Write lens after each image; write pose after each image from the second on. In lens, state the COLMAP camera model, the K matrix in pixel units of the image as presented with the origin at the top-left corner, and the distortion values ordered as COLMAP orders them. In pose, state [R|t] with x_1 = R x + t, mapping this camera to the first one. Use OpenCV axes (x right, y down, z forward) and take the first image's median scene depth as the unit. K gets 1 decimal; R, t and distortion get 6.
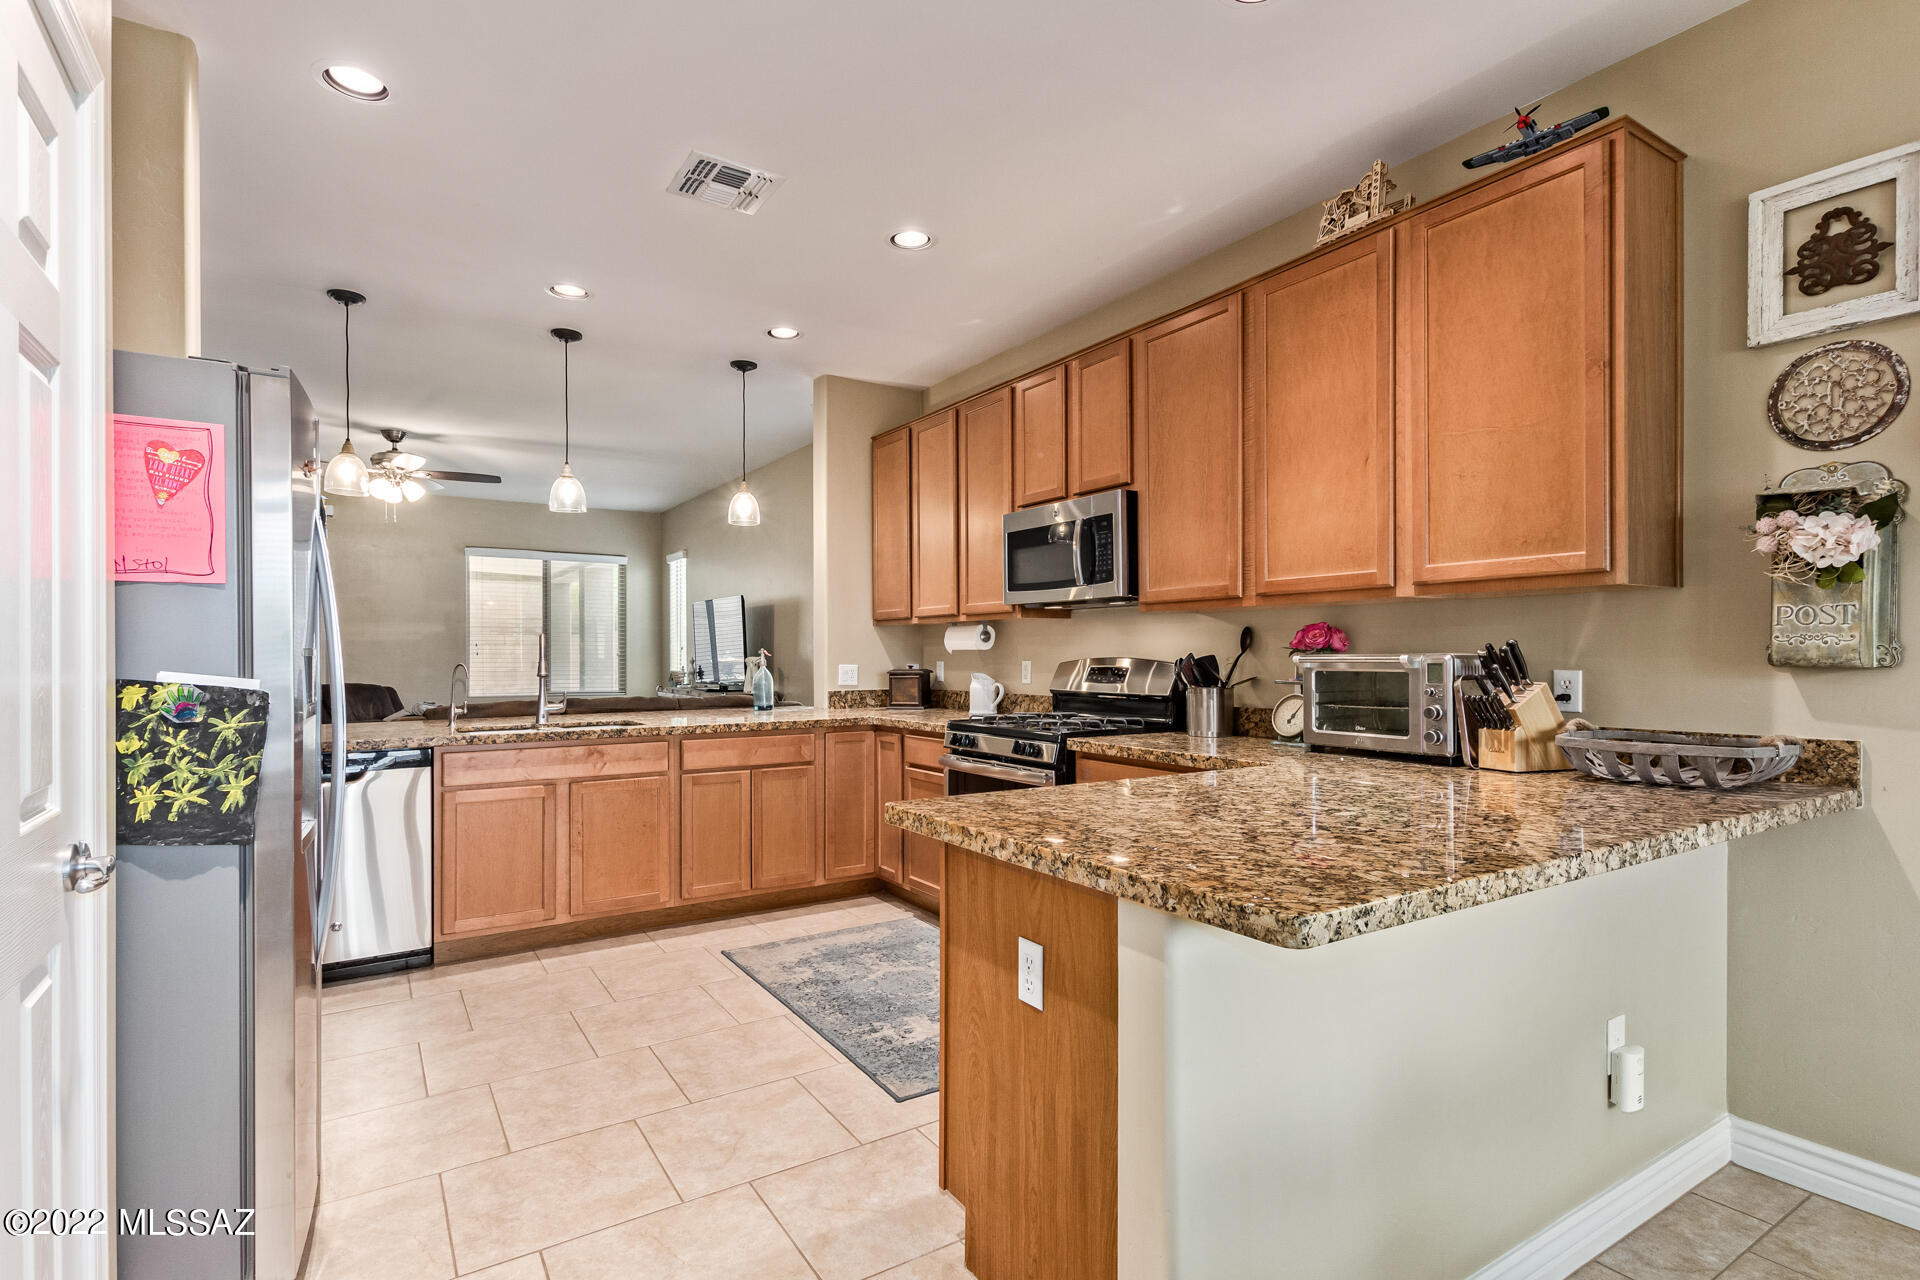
lens RADIAL K [[942.6, 0, 962.4], [0, 942.6, 656.4], [0, 0, 1]] dist [0.015188, -0.002332]
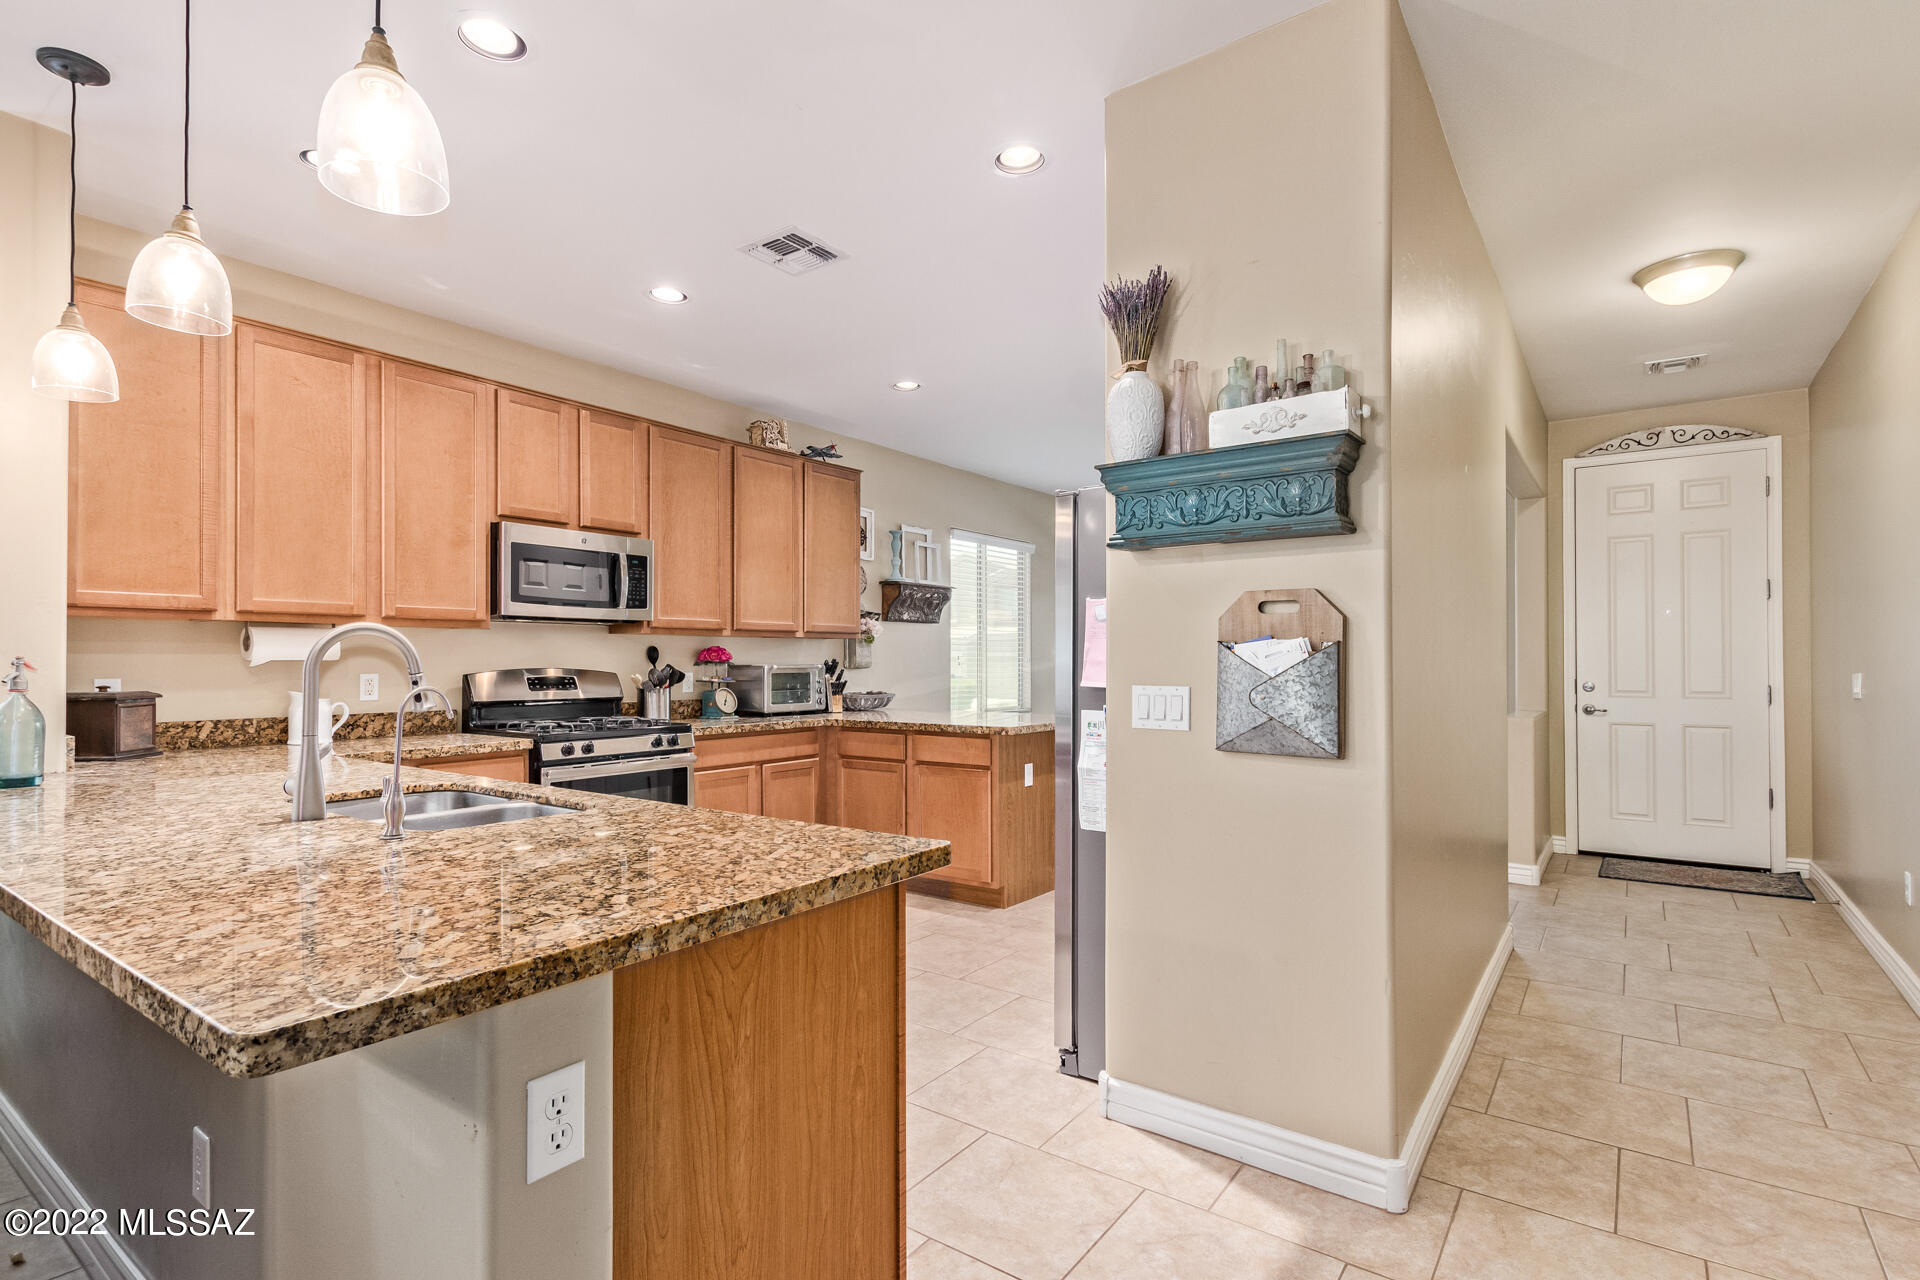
lens RADIAL K [[942.6, 0, 959.0], [0, 942.6, 649.6], [0, 0, 1]] dist [0.015188, -0.002332]
pose [[-0.370815, 0.016193, 0.928566, -1.212461], [0.006540, 0.999869, -0.014824, -0.001235], [-0.928684, 0.000576, -0.370872, 1.089289]]
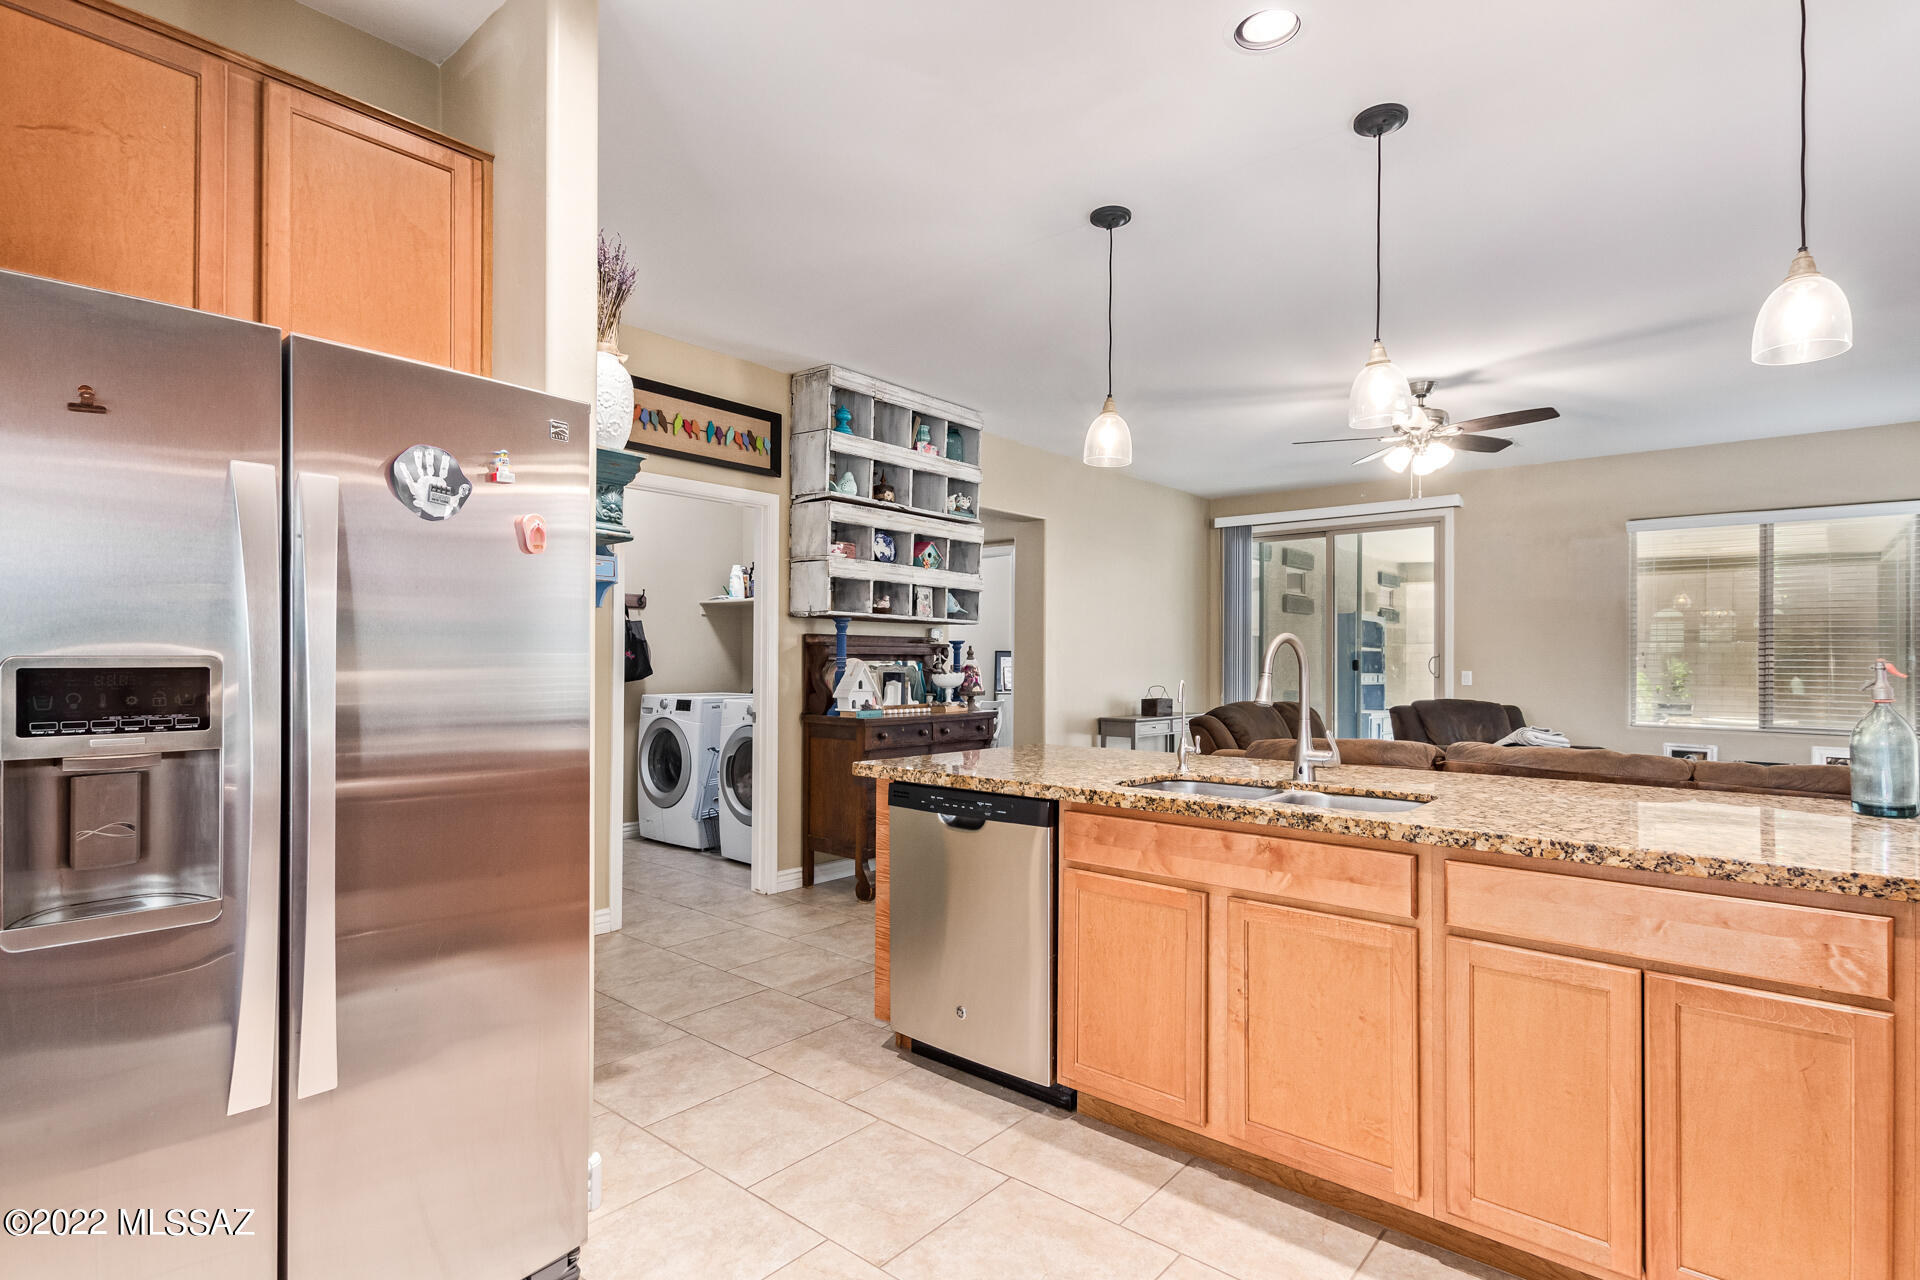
lens RADIAL K [[942.6, 0, 958.8], [0, 942.6, 653.8], [0, 0, 1]] dist [0.015188, -0.002332]
pose [[0.283704, -0.004726, -0.958900, 0.088778], [-0.008427, 0.999937, -0.007421, -0.006002], [0.958875, 0.010186, 0.283646, 0.758271]]
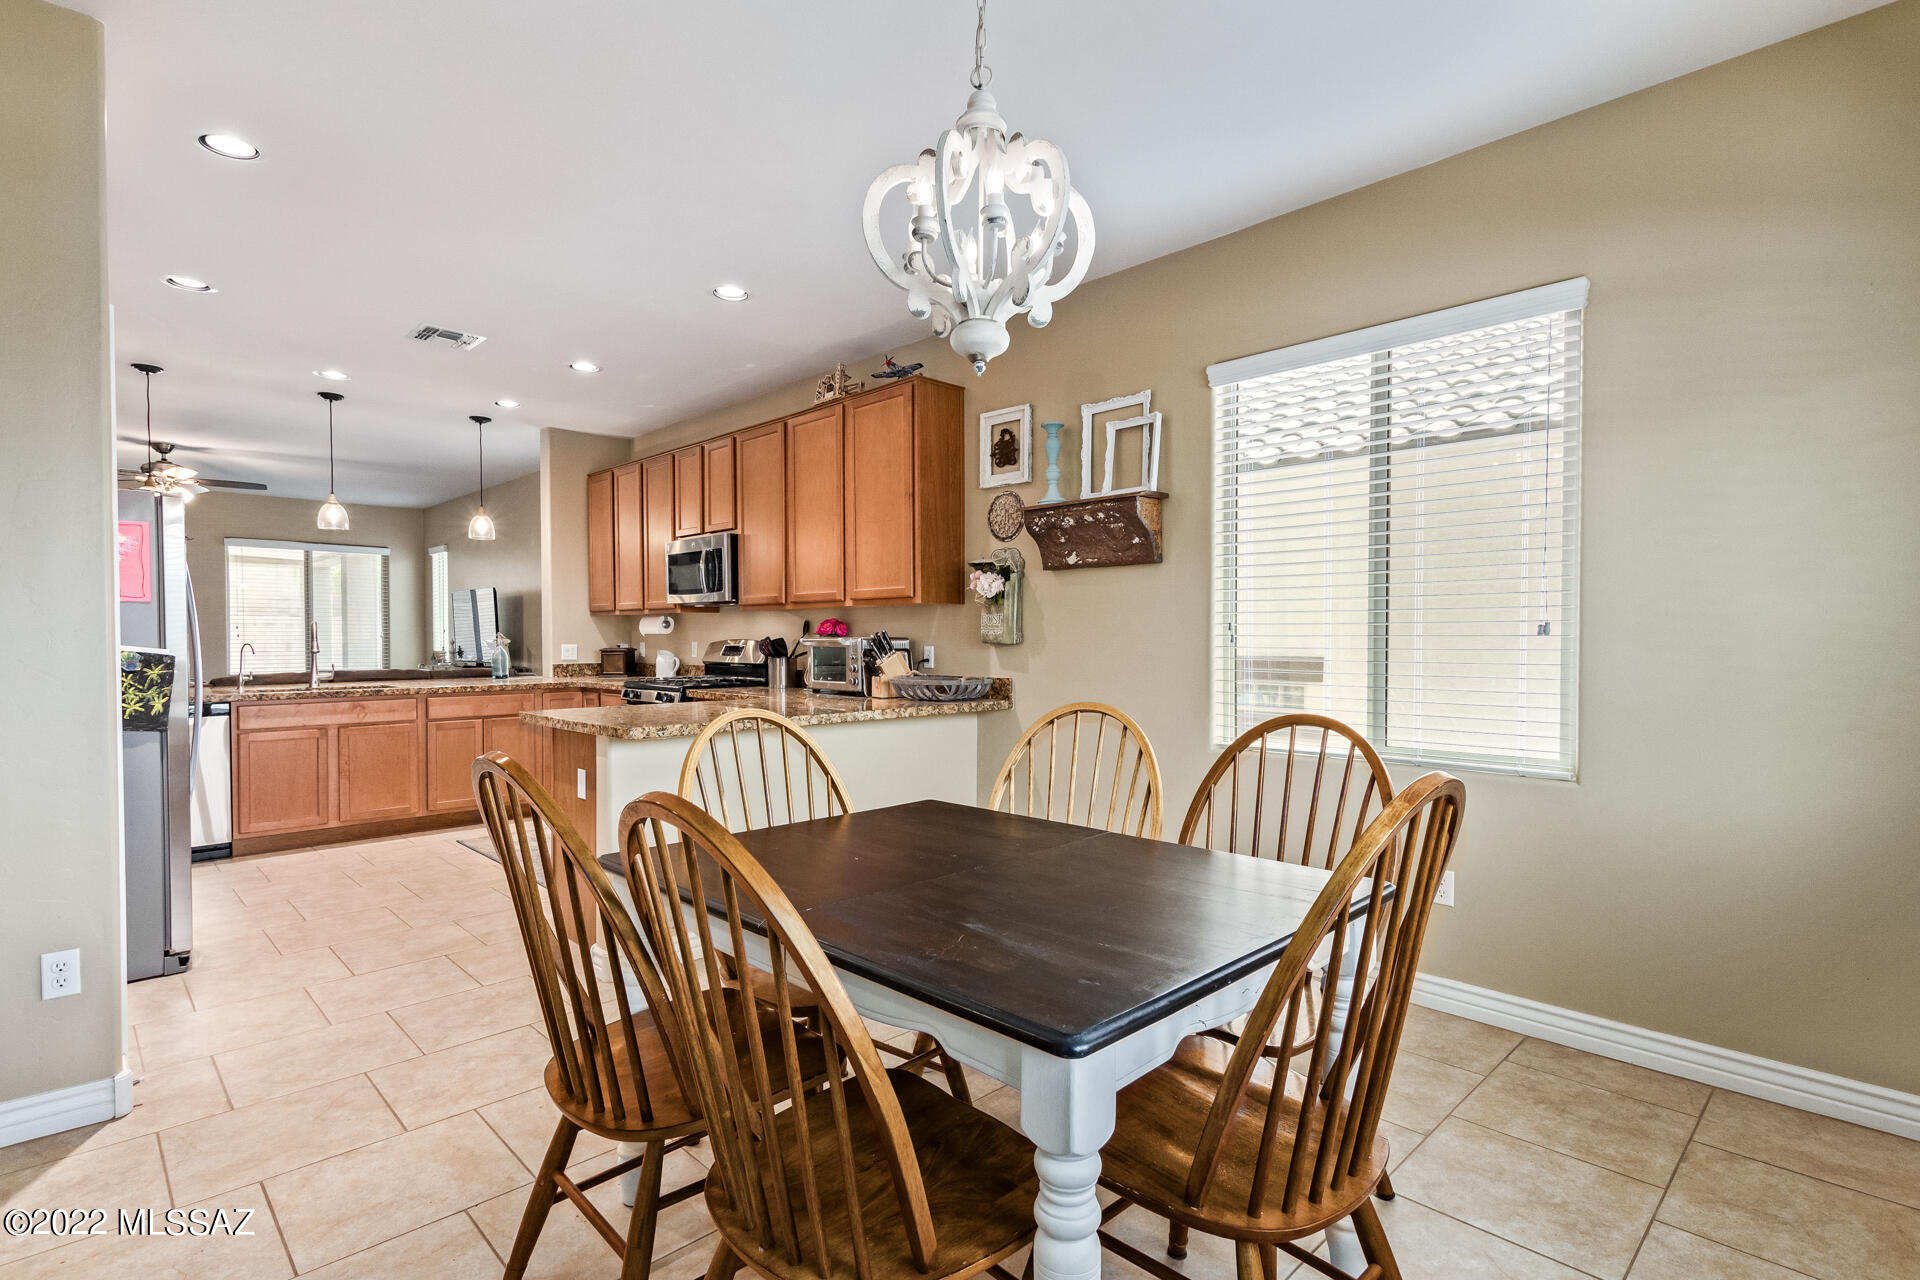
lens RADIAL K [[942.6, 0, 966.8], [0, 942.6, 655.2], [0, 0, 1]] dist [0.015188, -0.002332]
pose [[0.980332, -0.002445, 0.197342, 0.248957], [-0.001087, 0.999841, 0.017792, -0.000644], [-0.197354, -0.017657, 0.980173, -0.631998]]
